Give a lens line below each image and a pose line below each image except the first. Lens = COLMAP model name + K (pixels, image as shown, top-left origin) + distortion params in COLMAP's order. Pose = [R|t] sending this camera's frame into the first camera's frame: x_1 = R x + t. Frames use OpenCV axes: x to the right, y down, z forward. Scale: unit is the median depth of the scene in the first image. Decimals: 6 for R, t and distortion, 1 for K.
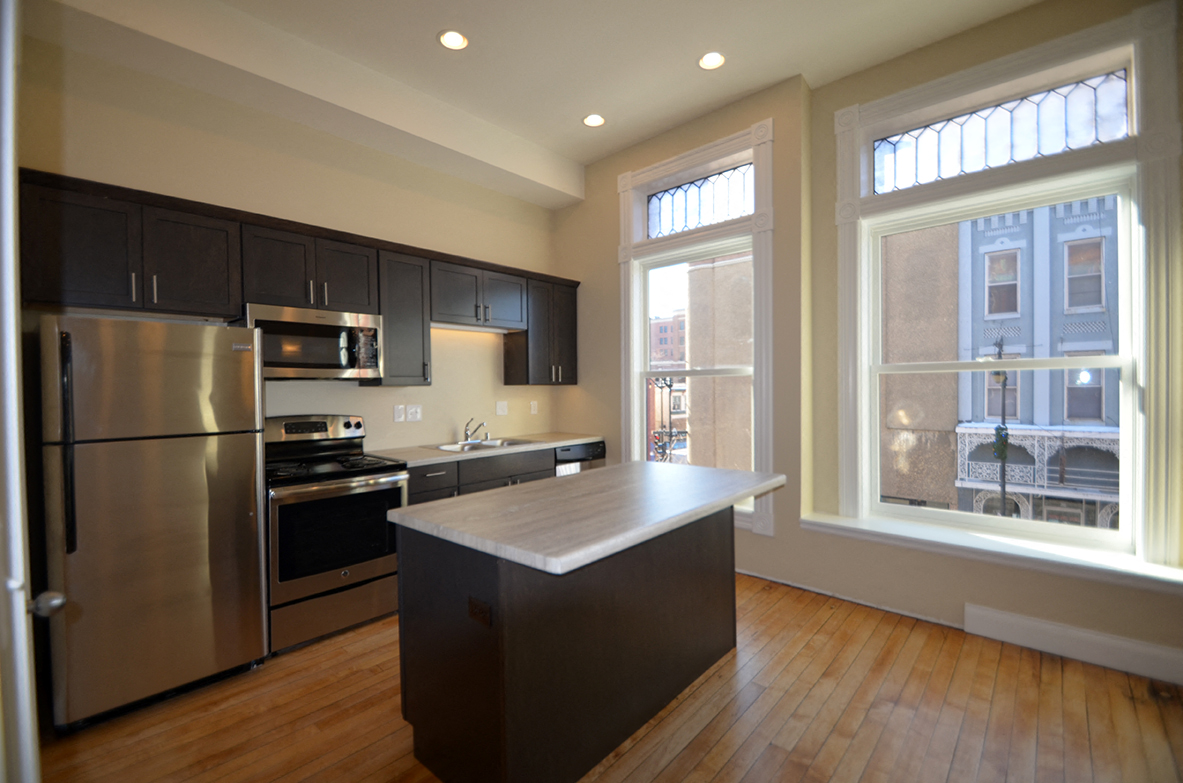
lens RADIAL K [[528.2, 0, 582.7], [0, 528.2, 396.1], [0, 0, 1]] dist [0.000868, -0.010021]
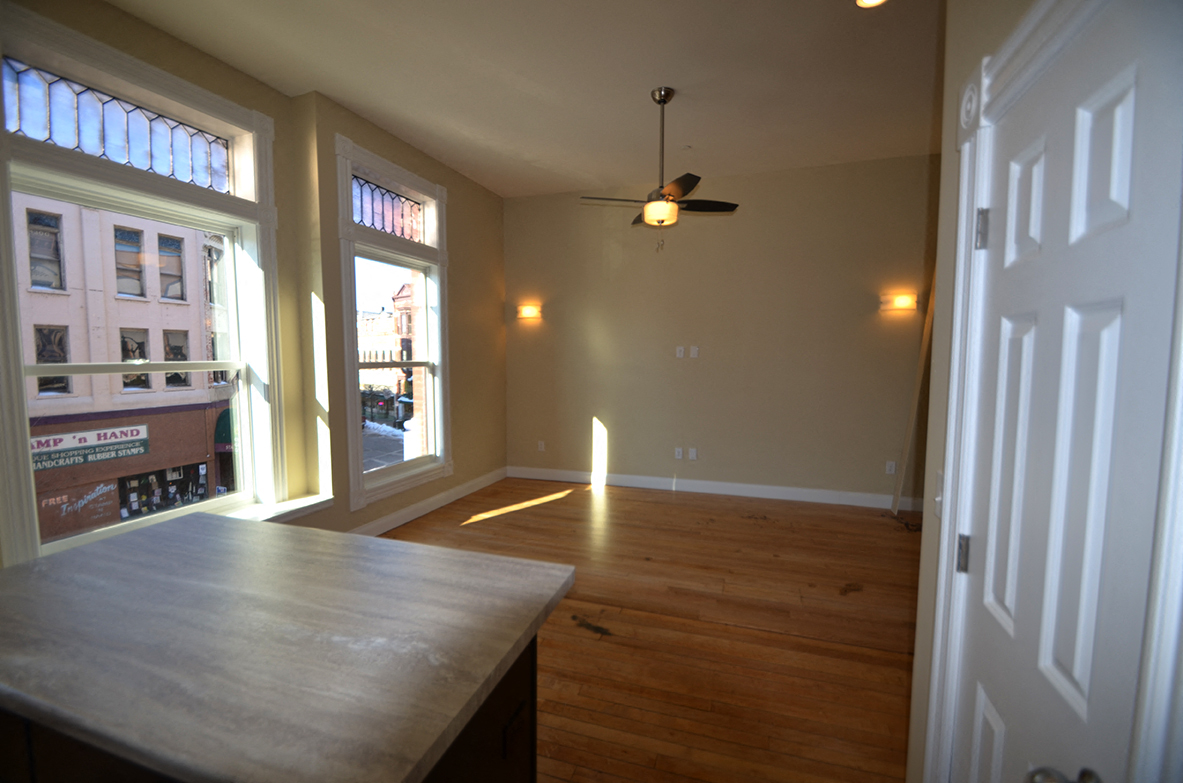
lens RADIAL K [[528.2, 0, 582.7], [0, 528.2, 396.1], [0, 0, 1]] dist [0.000868, -0.010021]
pose [[-0.418509, -0.062242, 0.906077, -0.343125], [0.017112, 0.996931, 0.076388, -0.045342], [-0.908051, 0.047474, -0.416159, 0.459171]]
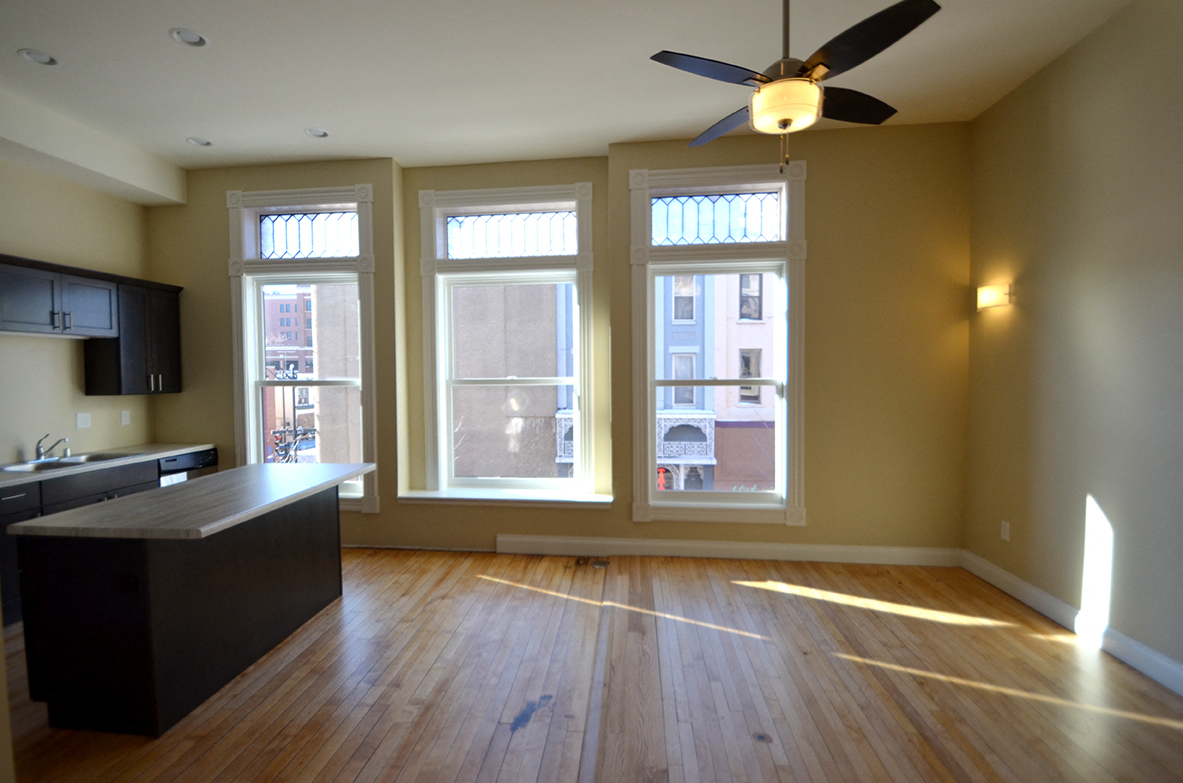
lens RADIAL K [[579.5, 0, 591.5], [0, 579.5, 391.5], [0, 0, 1]] dist [0.019541, -0.024255]
pose [[0.805741, -0.018184, 0.591989, -0.040702], [0.010445, 0.999809, 0.016494, -0.037756], [-0.592176, -0.007107, 0.805777, -0.356620]]
